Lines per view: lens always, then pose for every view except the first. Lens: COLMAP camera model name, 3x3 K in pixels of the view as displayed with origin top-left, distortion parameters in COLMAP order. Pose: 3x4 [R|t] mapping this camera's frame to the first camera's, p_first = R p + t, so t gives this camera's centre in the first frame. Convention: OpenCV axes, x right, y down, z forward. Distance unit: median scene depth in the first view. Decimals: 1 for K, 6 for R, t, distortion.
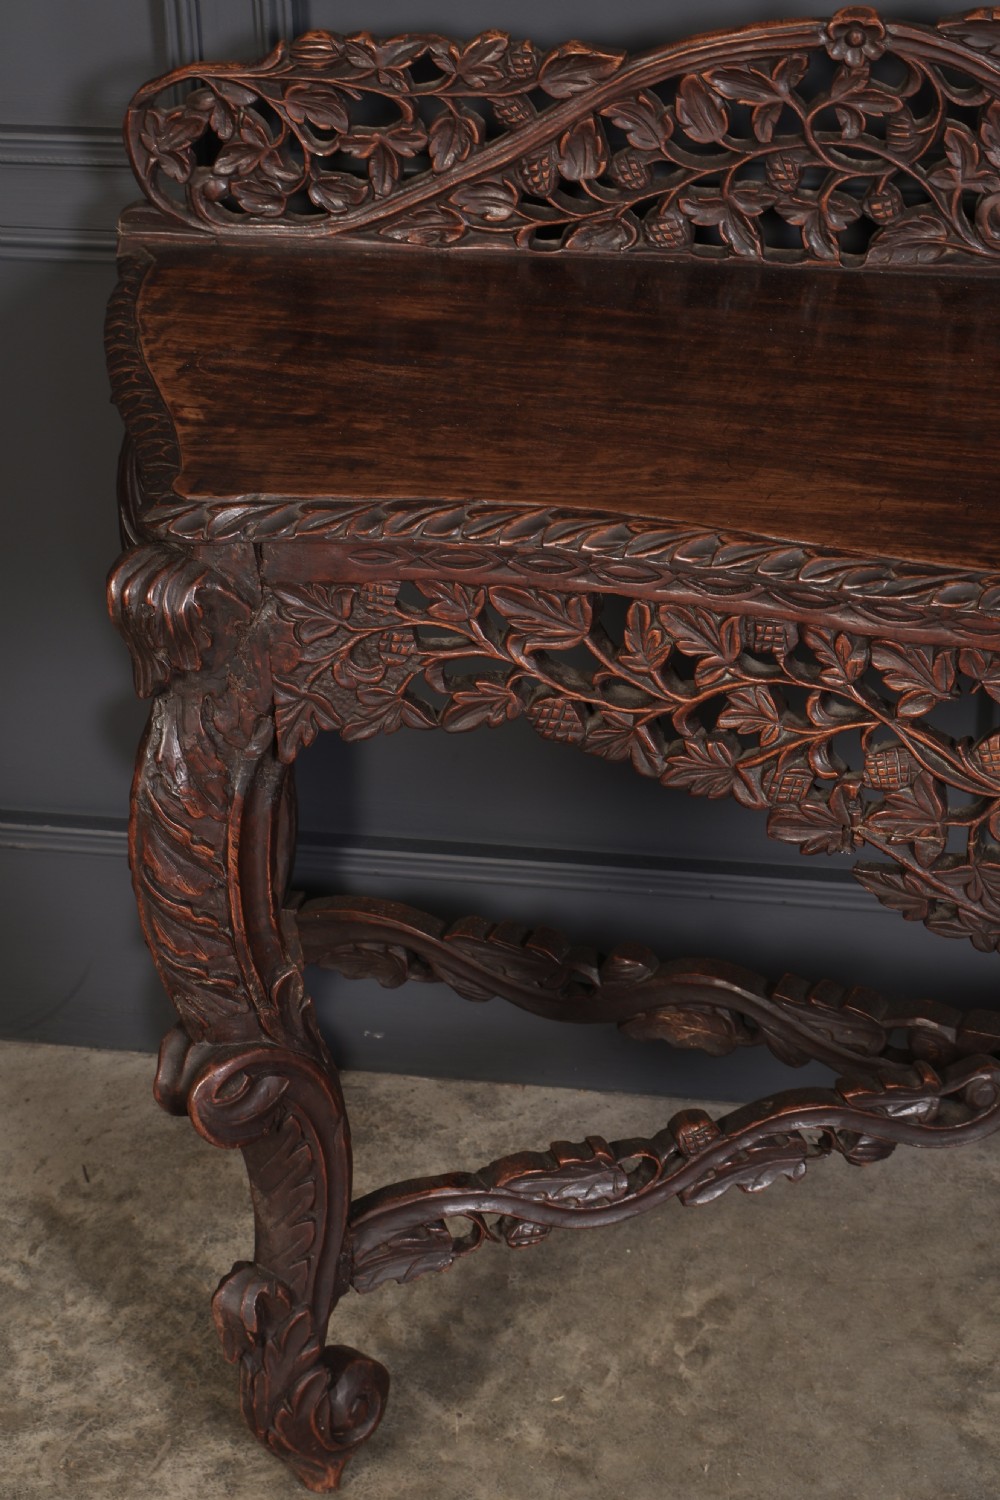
lens RADIAL K [[2821.7, 0, 496.5], [0, 2821.7, 770.6], [0, 0, 1]] dist [-0.017444, 0.000000]
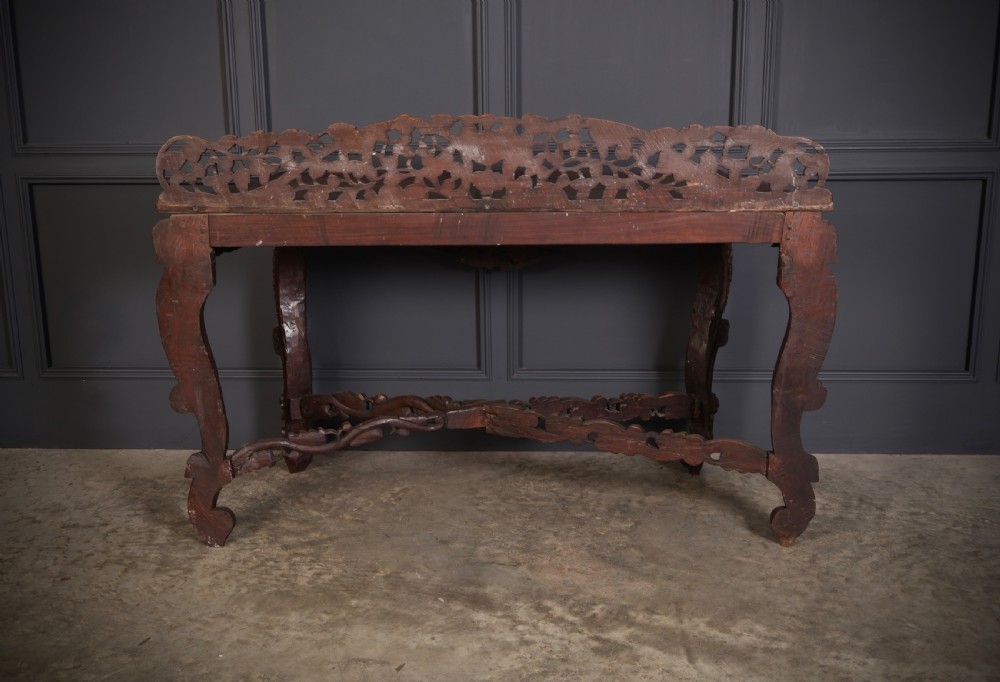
lens RADIAL K [[1251.6, 0, 490.3], [0, 1251.6, 344.8], [0, 0, 1]] dist [-0.013266, 0.000000]
pose [[0.991188, -0.026590, 0.129765, -0.006029], [0.052503, 0.978268, -0.200585, 0.360488], [-0.121611, 0.205631, 0.971044, -0.494758]]
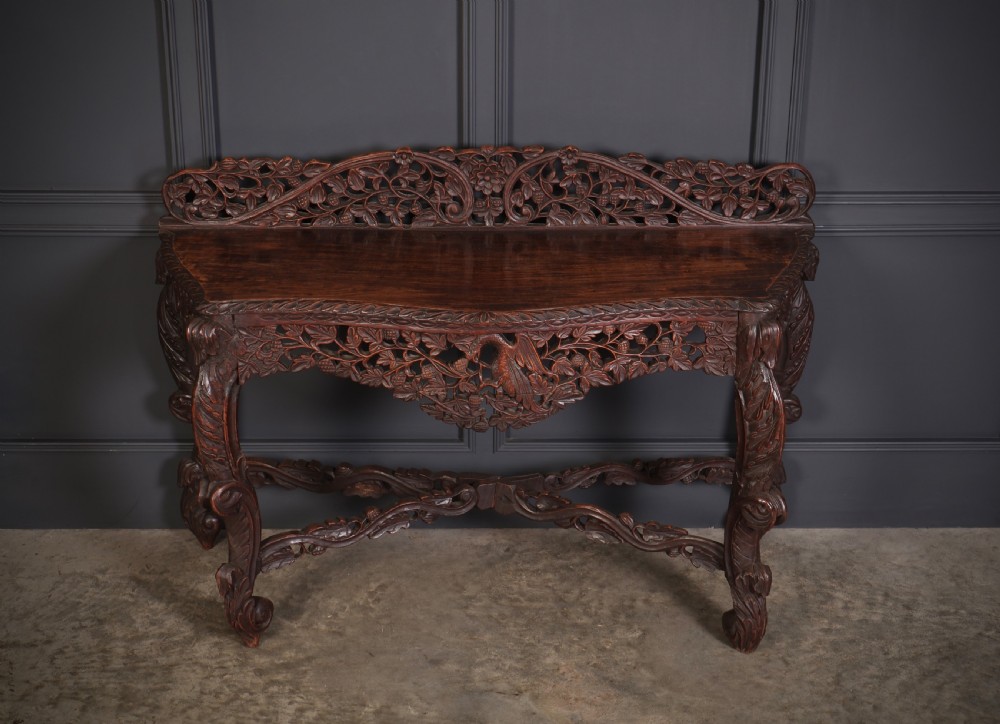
lens RADIAL K [[1535.3, 0, 499.0], [0, 1535.3, 362.3], [0, 0, 1]] dist [-0.027024, 0.000000]
pose [[0.981045, -0.046680, 0.188074, -0.098991], [0.066446, 0.992747, -0.100197, 0.143230], [-0.182032, 0.110794, 0.977031, -0.651024]]
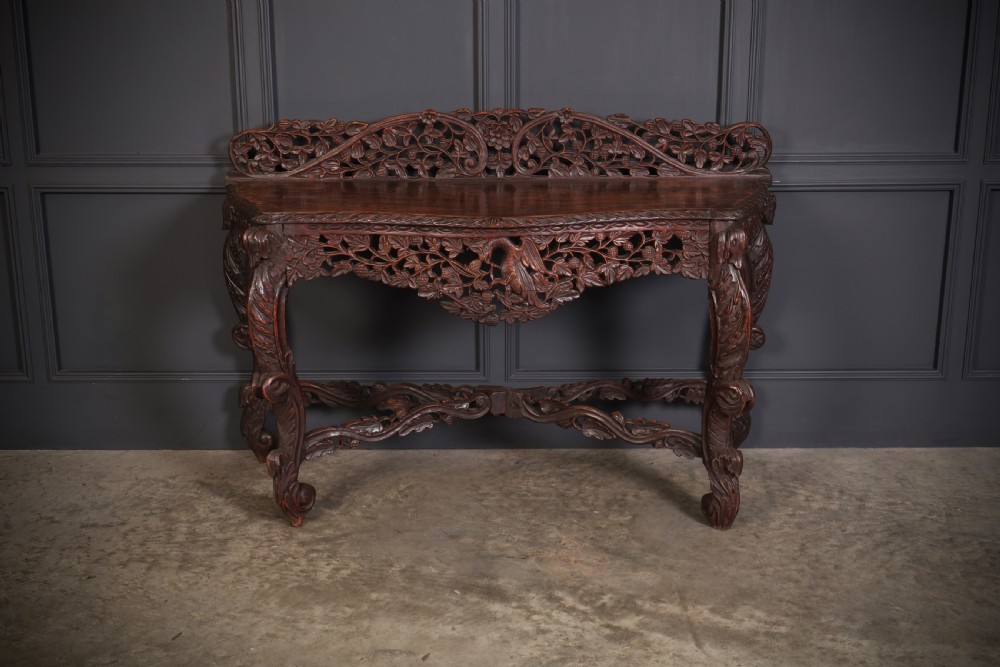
lens RADIAL K [[1225.1, 0, 504.7], [0, 1225.1, 329.2], [0, 0, 1]] dist [-0.026029, 0.000000]
pose [[0.982907, -0.030211, 0.181606, -0.078745], [0.068041, 0.976213, -0.205863, 0.354647], [-0.171067, 0.214701, 0.961582, -0.528177]]
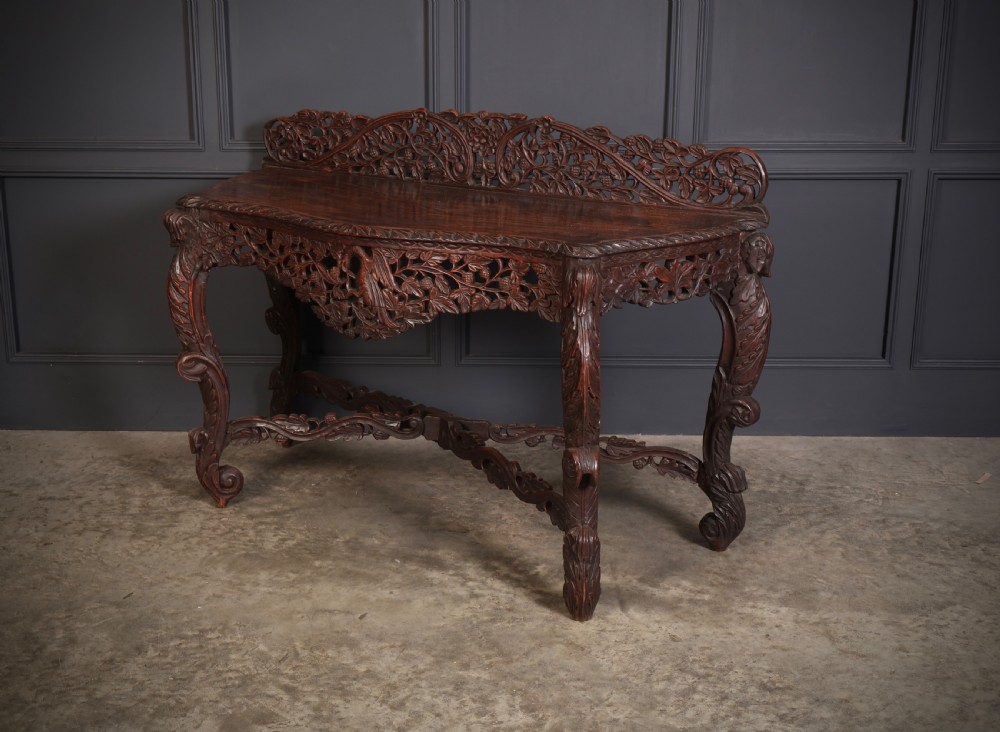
lens RADIAL K [[1316.9, 0, 468.2], [0, 1316.9, 368.8], [0, 0, 1]] dist [-0.029235, 0.000000]
pose [[0.986447, -0.025201, 0.162130, -0.053046], [0.055279, 0.981411, -0.183787, 0.421953], [-0.154485, 0.190258, 0.969503, -0.677616]]
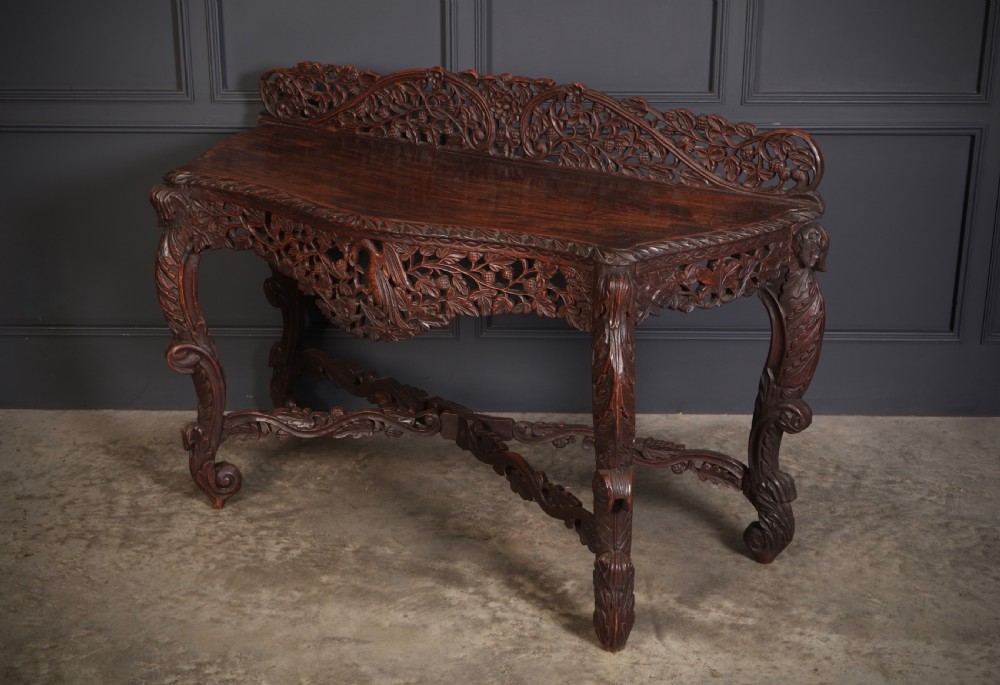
lens RADIAL K [[1480.0, 0, 491.6], [0, 1480.0, 353.3], [0, 0, 1]] dist [-0.023004, 0.000000]
pose [[0.986361, -0.036622, 0.160473, -0.051809], [0.056056, 0.991394, -0.118307, 0.313217], [-0.154759, 0.125689, 0.979924, -0.718607]]
